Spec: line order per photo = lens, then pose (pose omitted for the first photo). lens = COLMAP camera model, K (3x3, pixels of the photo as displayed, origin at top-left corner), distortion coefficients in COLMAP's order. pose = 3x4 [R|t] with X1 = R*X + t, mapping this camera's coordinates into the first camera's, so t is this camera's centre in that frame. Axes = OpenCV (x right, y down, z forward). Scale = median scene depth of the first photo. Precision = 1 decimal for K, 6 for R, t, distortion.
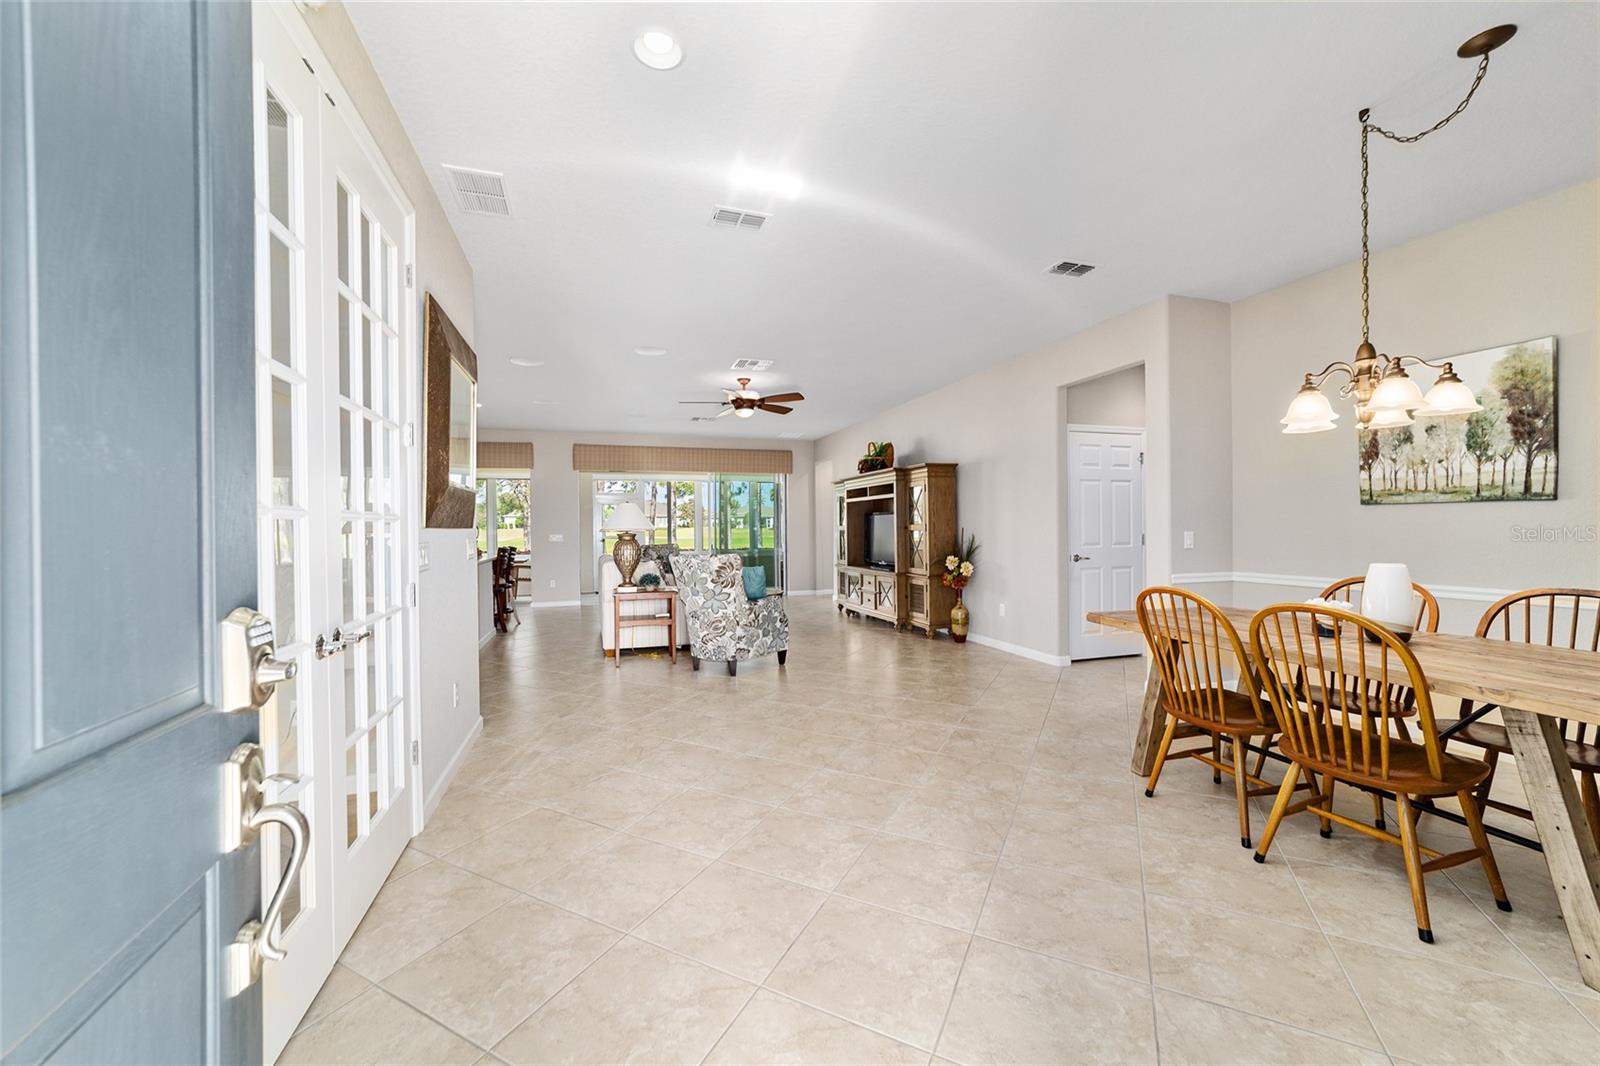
lens RADIAL K [[612.7, 0, 794.7], [0, 612.7, 529.9], [0, 0, 1]] dist [-0.019884, 0.009704]
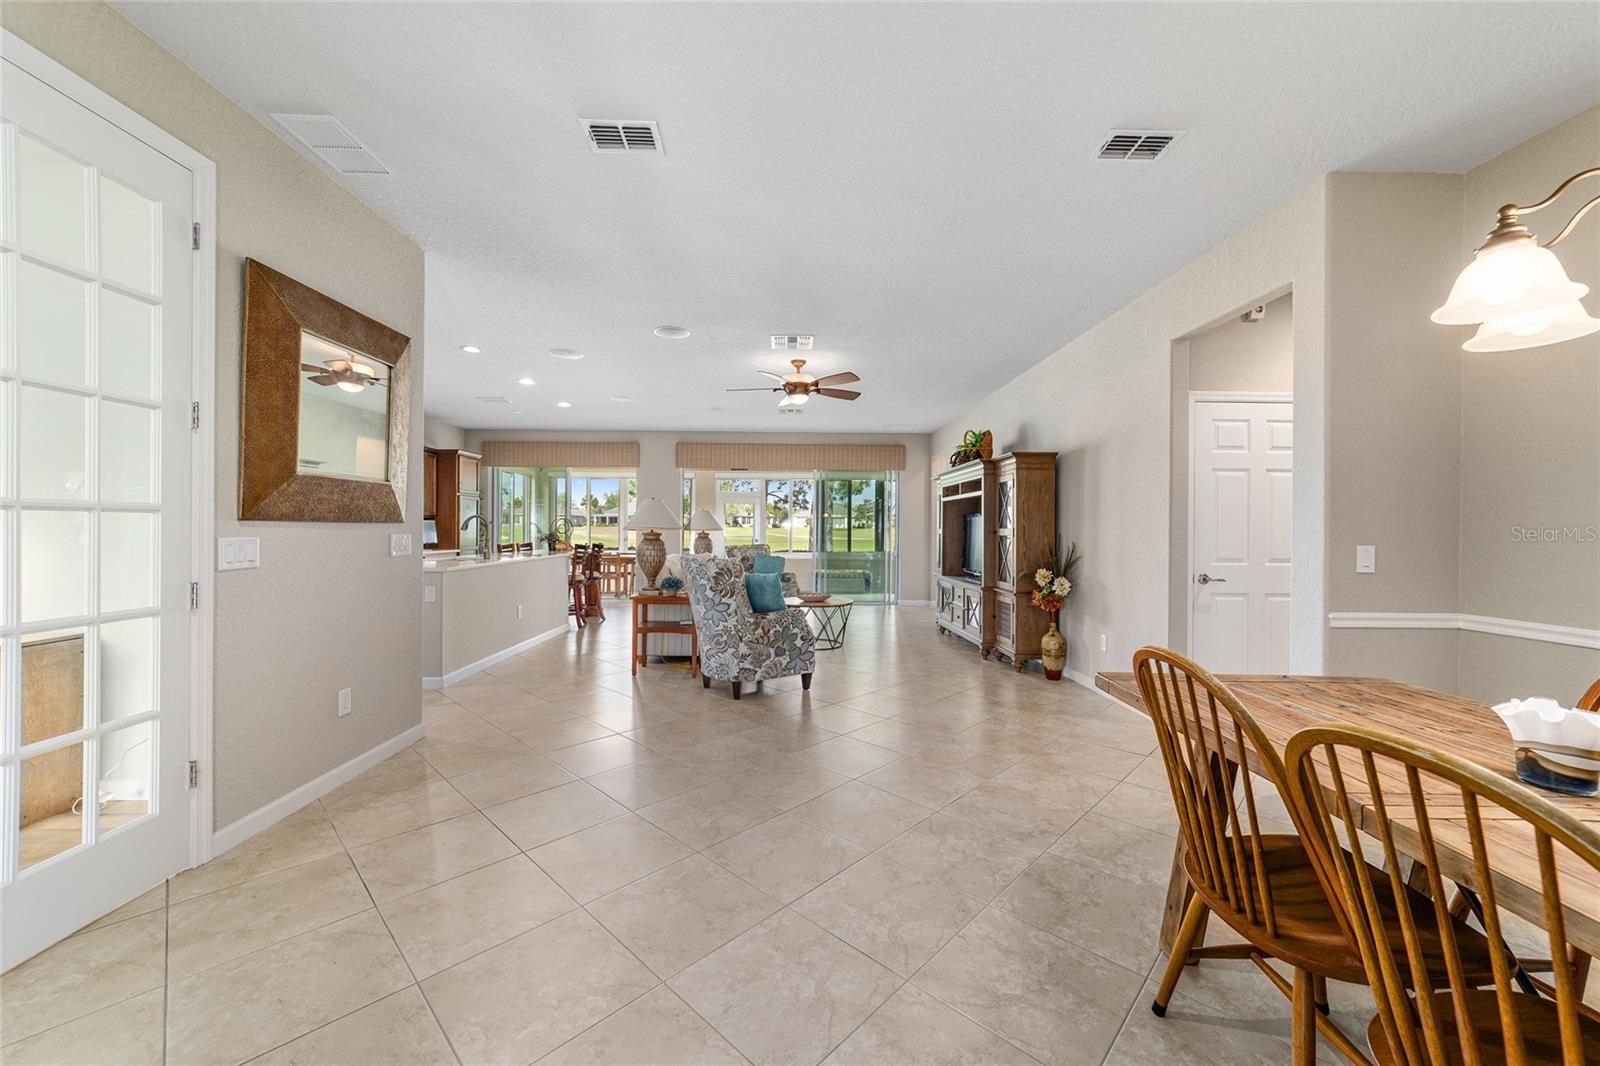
lens RADIAL K [[612.7, 0, 794.7], [0, 612.7, 529.9], [0, 0, 1]] dist [-0.019884, 0.009704]
pose [[0.957691, 0.017963, -0.287236, 0.218012], [-0.018642, 0.999826, 0.000369, -0.002564], [0.287193, 0.005001, 0.957860, 0.190828]]
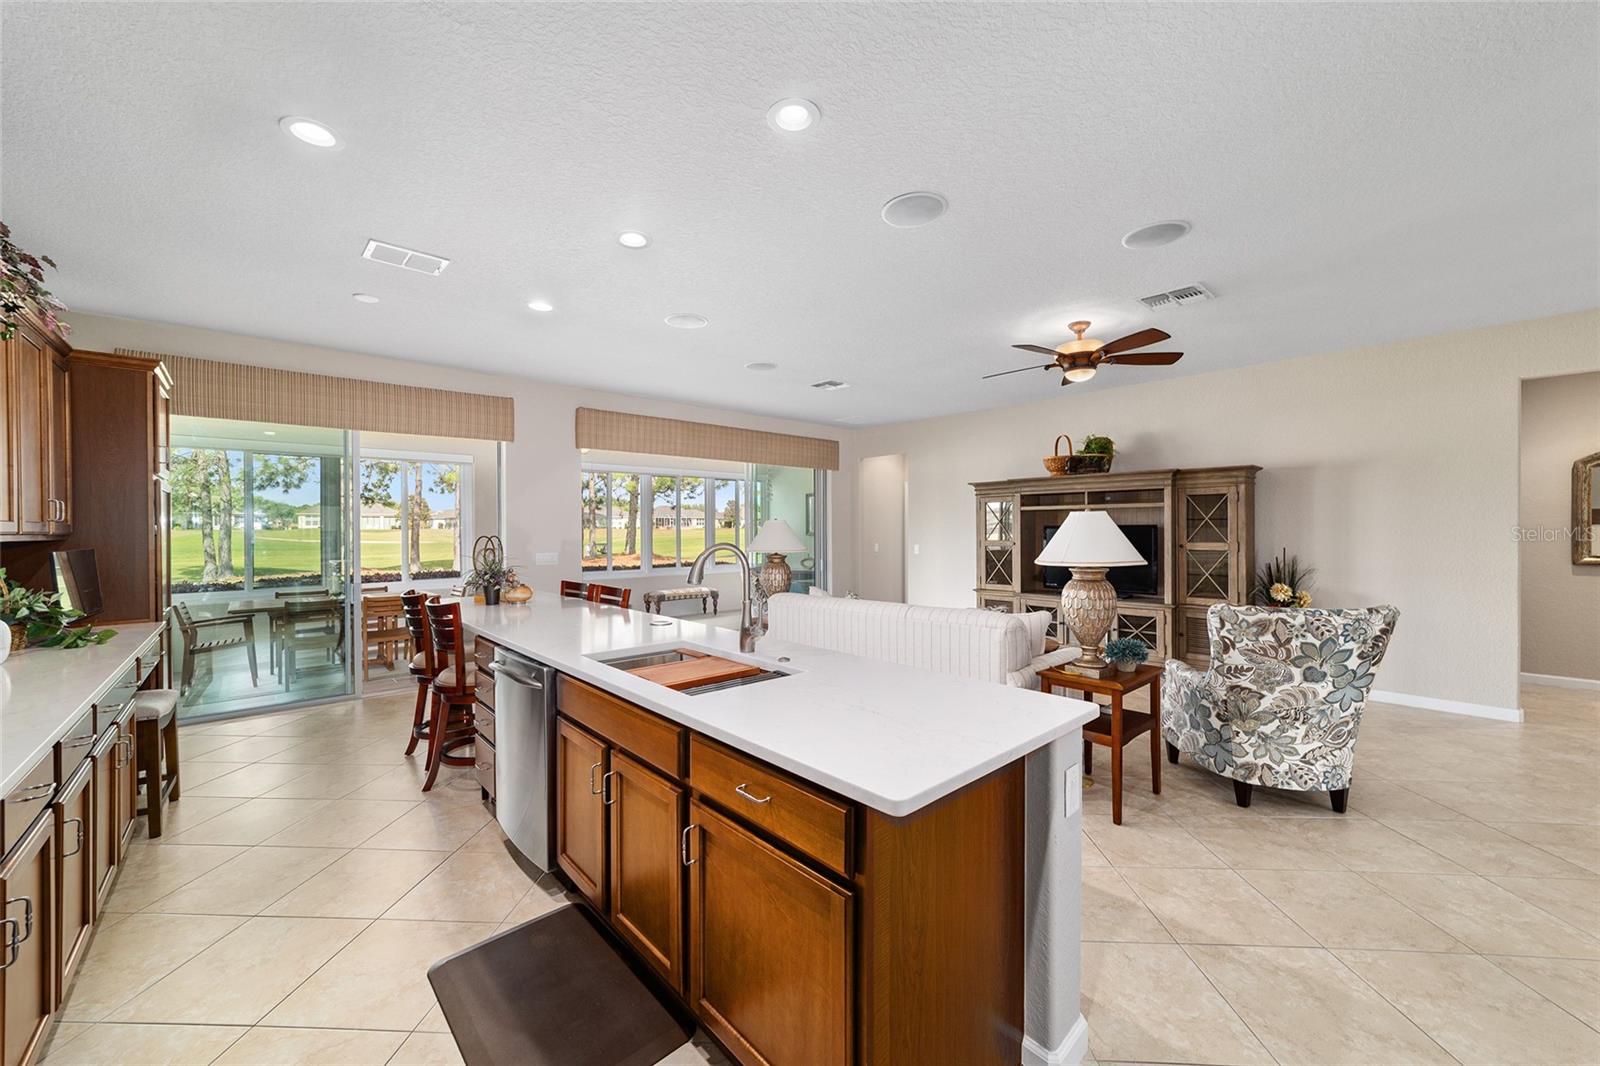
lens RADIAL K [[612.7, 0, 794.7], [0, 612.7, 529.9], [0, 0, 1]] dist [-0.019884, 0.009704]
pose [[0.912392, 0.005327, 0.409283, -0.801461], [-0.003356, 0.999979, -0.005534, -0.025856], [-0.409304, 0.003675, 0.912391, 0.671795]]
